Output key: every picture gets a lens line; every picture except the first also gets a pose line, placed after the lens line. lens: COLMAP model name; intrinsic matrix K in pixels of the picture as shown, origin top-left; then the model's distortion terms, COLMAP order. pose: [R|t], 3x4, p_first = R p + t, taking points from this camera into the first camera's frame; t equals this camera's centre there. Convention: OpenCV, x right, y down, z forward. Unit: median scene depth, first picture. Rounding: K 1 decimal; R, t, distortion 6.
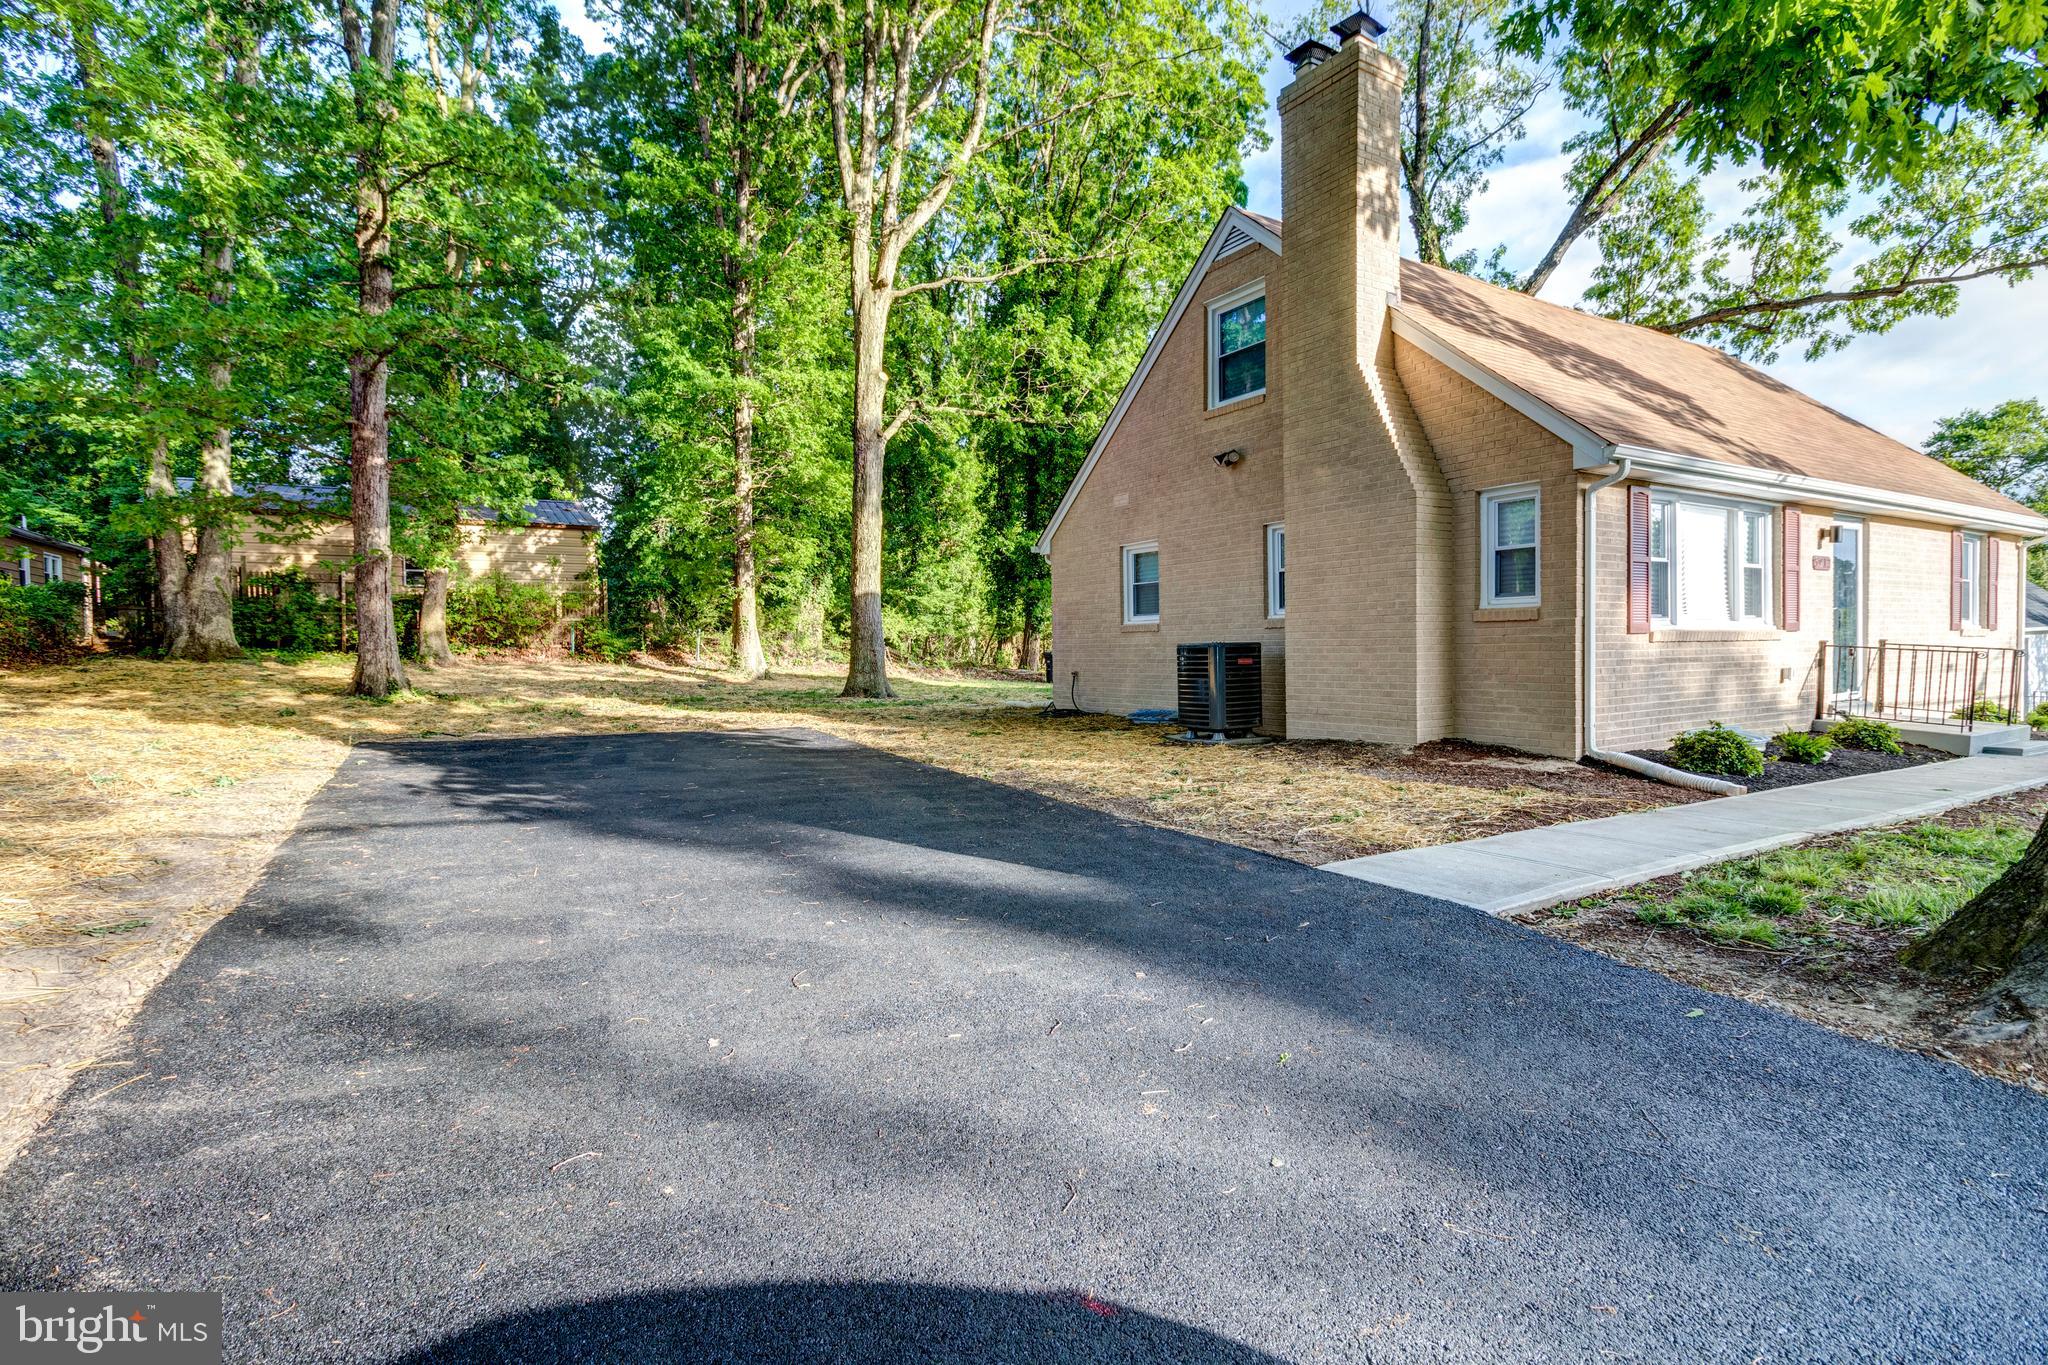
lens RADIAL K [[970.1, 0, 1035.3], [0, 970.1, 668.7], [0, 0, 1]] dist [0.000565, 0.001007]
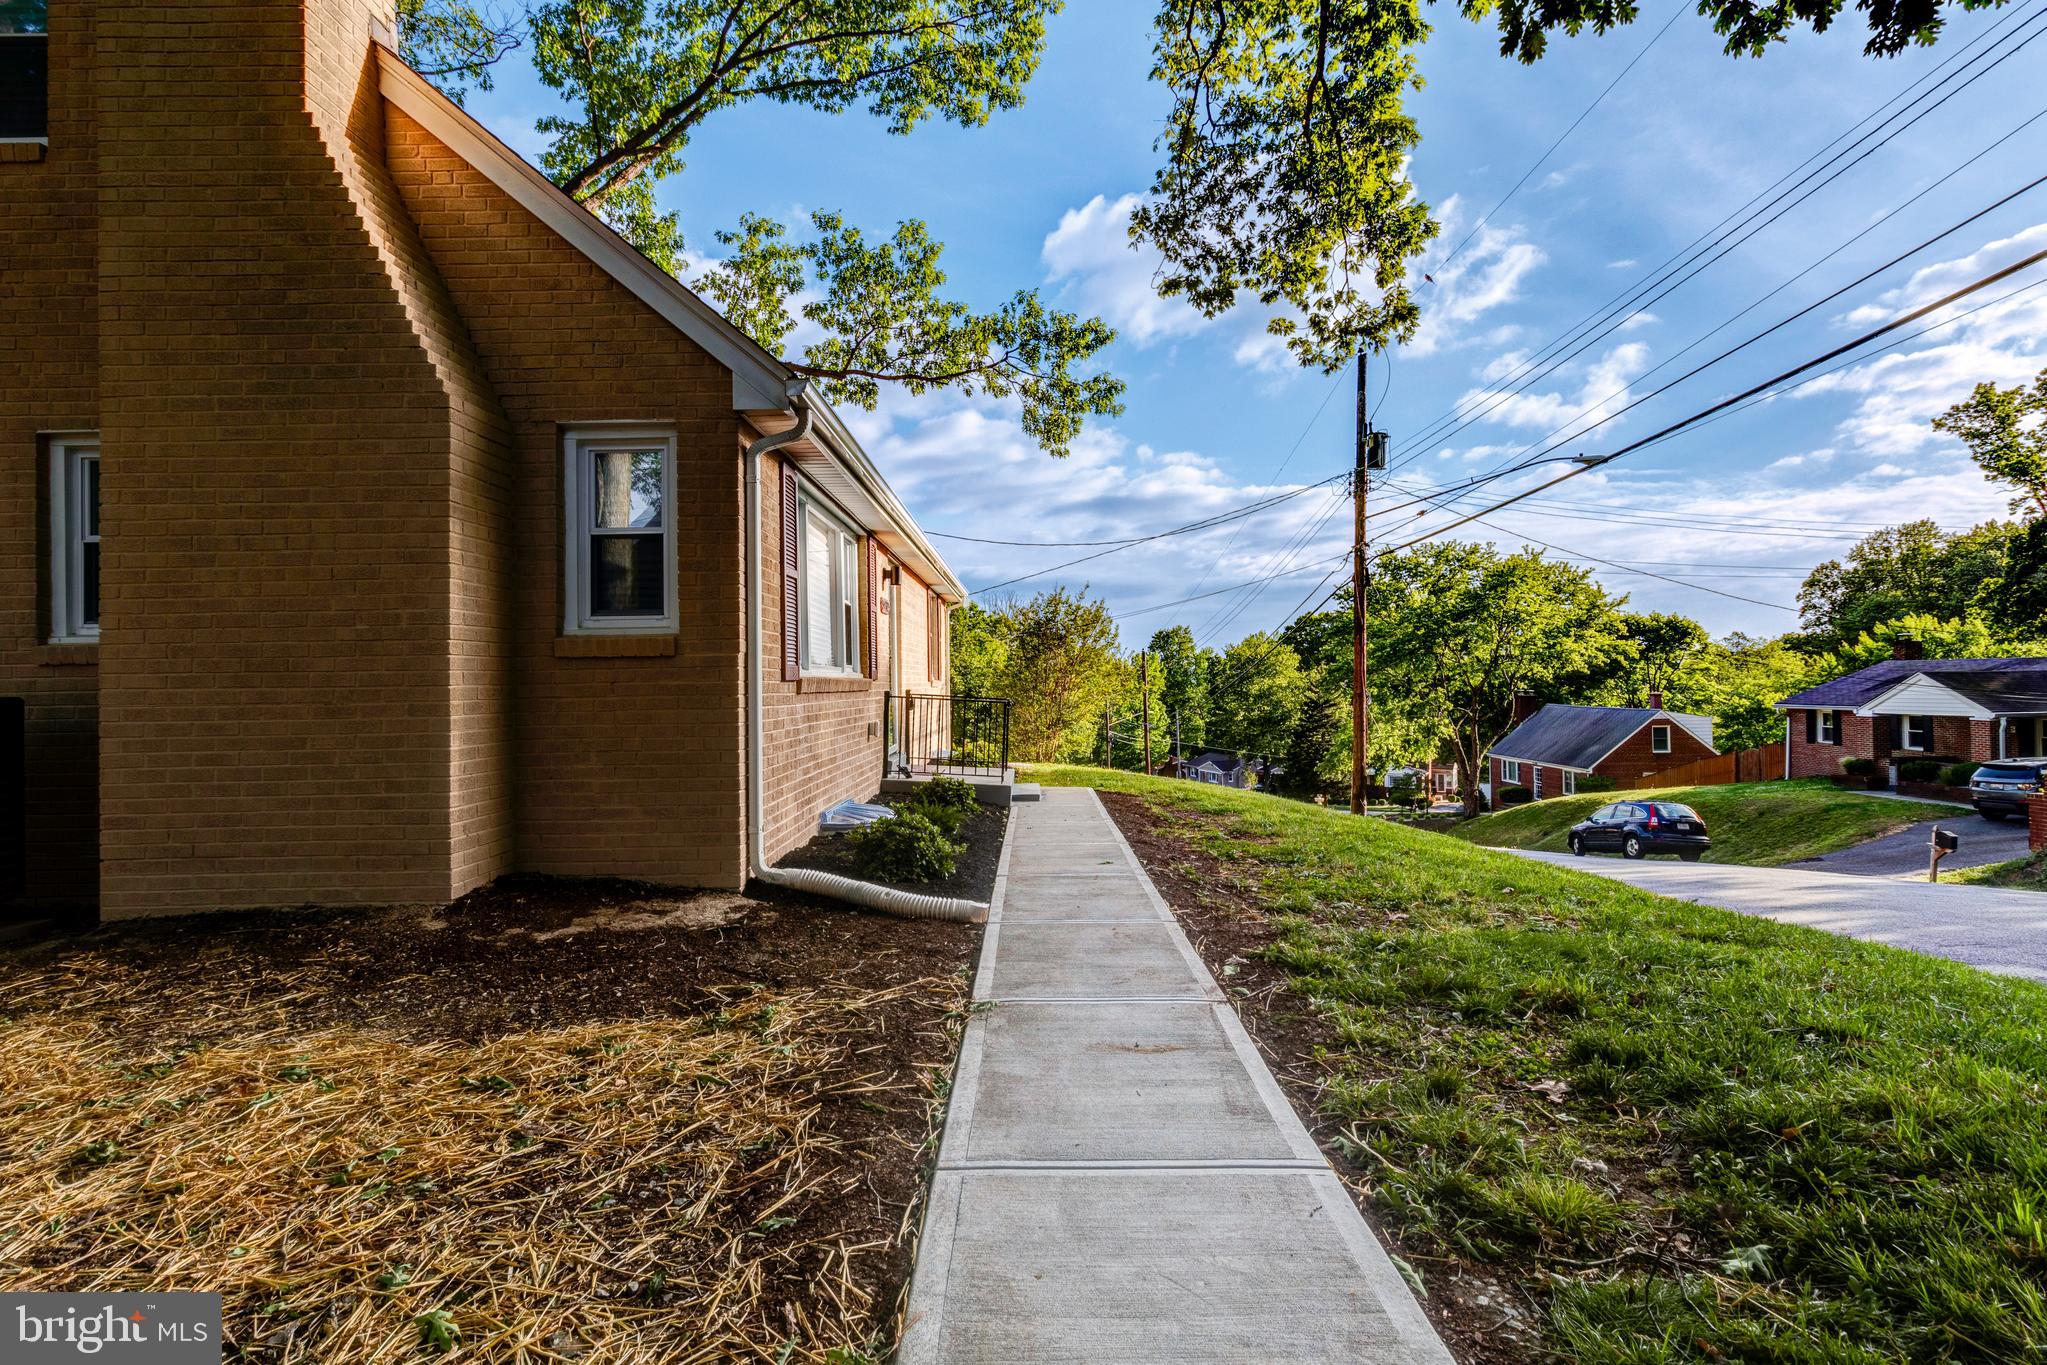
lens RADIAL K [[969.6, 0, 1020.8], [0, 969.6, 667.3], [0, 0, 1]] dist [0.000565, 0.001007]
pose [[0.535284, 0.019056, 0.844457, 0.060928], [0.025126, 0.998944, -0.038469, -0.007156], [-0.844298, 0.041810, 0.534240, 0.229017]]
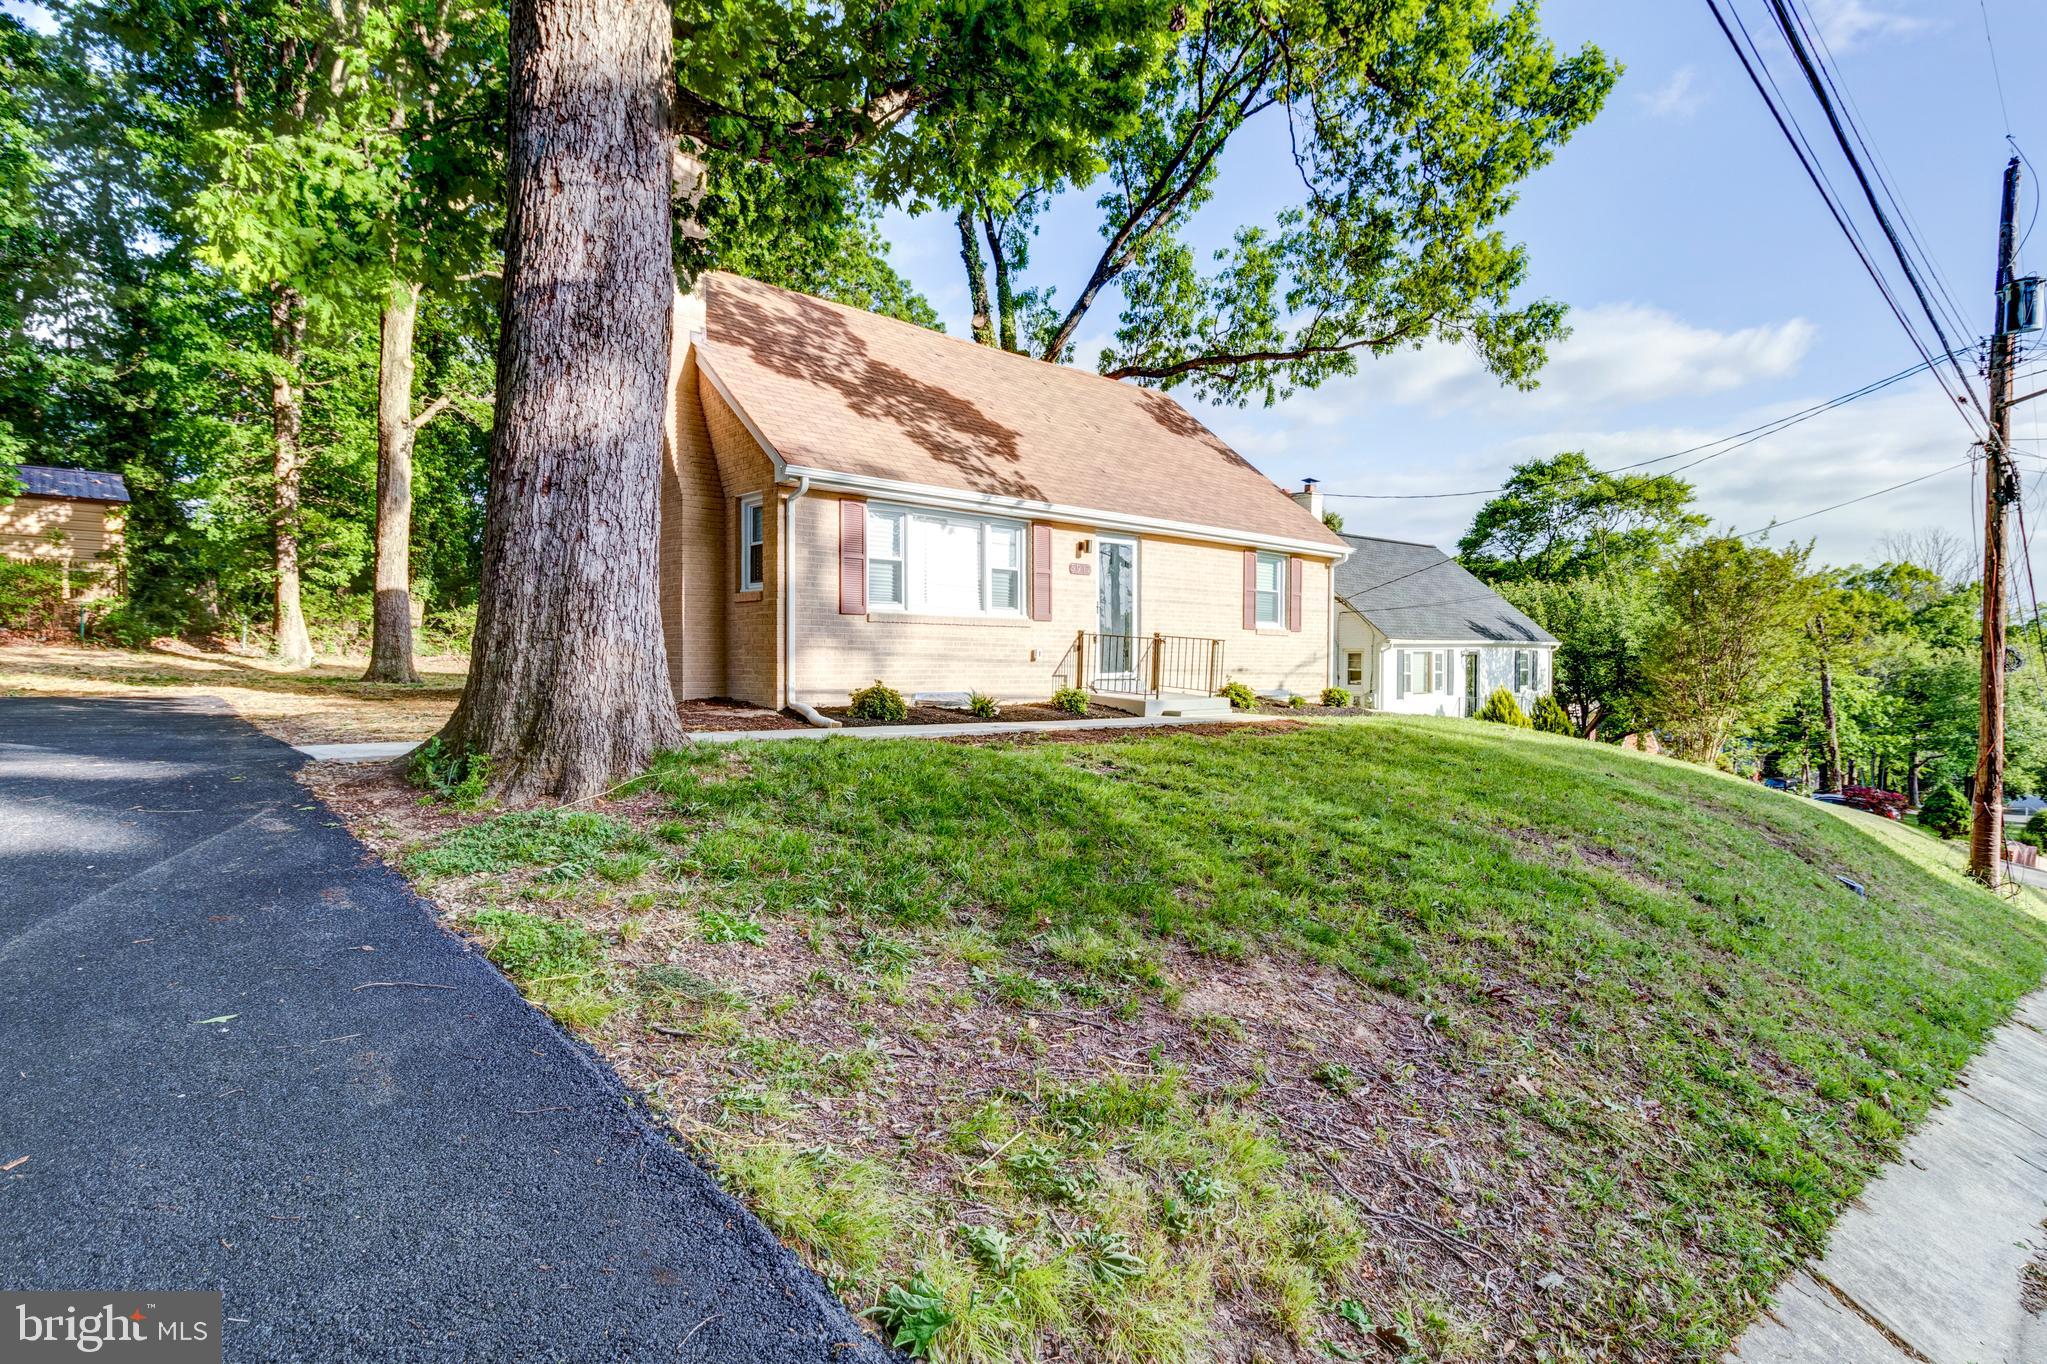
lens RADIAL K [[1028.2, 0, 1003.3], [0, 1028.2, 675.6], [0, 0, 1]] dist [0.008542, -0.000497]
pose [[0.982173, 0.015059, 0.187374, 0.261173], [-0.013254, 0.999853, -0.010879, 0.026229], [-0.187510, 0.008202, 0.982228, -0.169889]]
